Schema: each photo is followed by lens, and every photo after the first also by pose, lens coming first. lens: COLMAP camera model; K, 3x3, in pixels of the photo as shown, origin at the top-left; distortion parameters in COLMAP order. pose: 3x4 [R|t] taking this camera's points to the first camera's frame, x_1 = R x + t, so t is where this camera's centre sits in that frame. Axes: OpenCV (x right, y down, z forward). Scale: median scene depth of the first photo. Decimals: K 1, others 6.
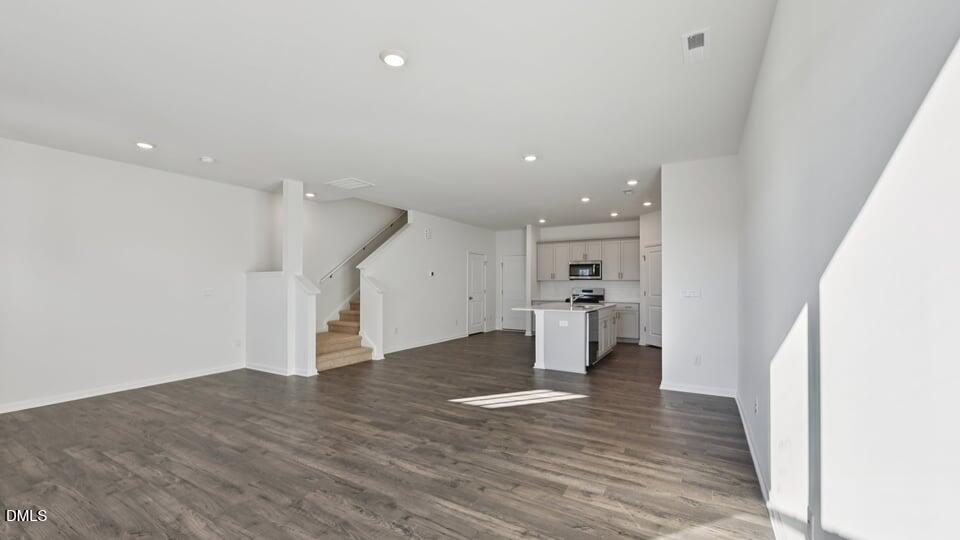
lens RADIAL K [[379.7, 0, 480.0], [0, 379.7, 270.0], [0, 0, 1]] dist [-0.000878, -0.000133]
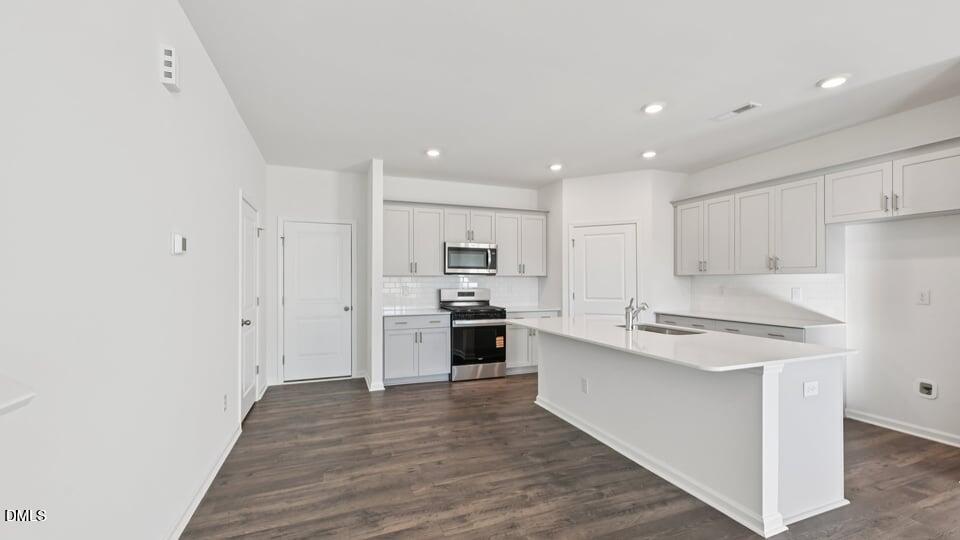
lens RADIAL K [[379.7, 0, 480.0], [0, 379.7, 270.0], [0, 0, 1]] dist [-0.000878, -0.000133]
pose [[0.621066, 0.027493, 0.783276, -0.165427], [-0.030365, 0.999478, -0.011005, 0.024640], [-0.783170, -0.016949, 0.621577, 0.630390]]
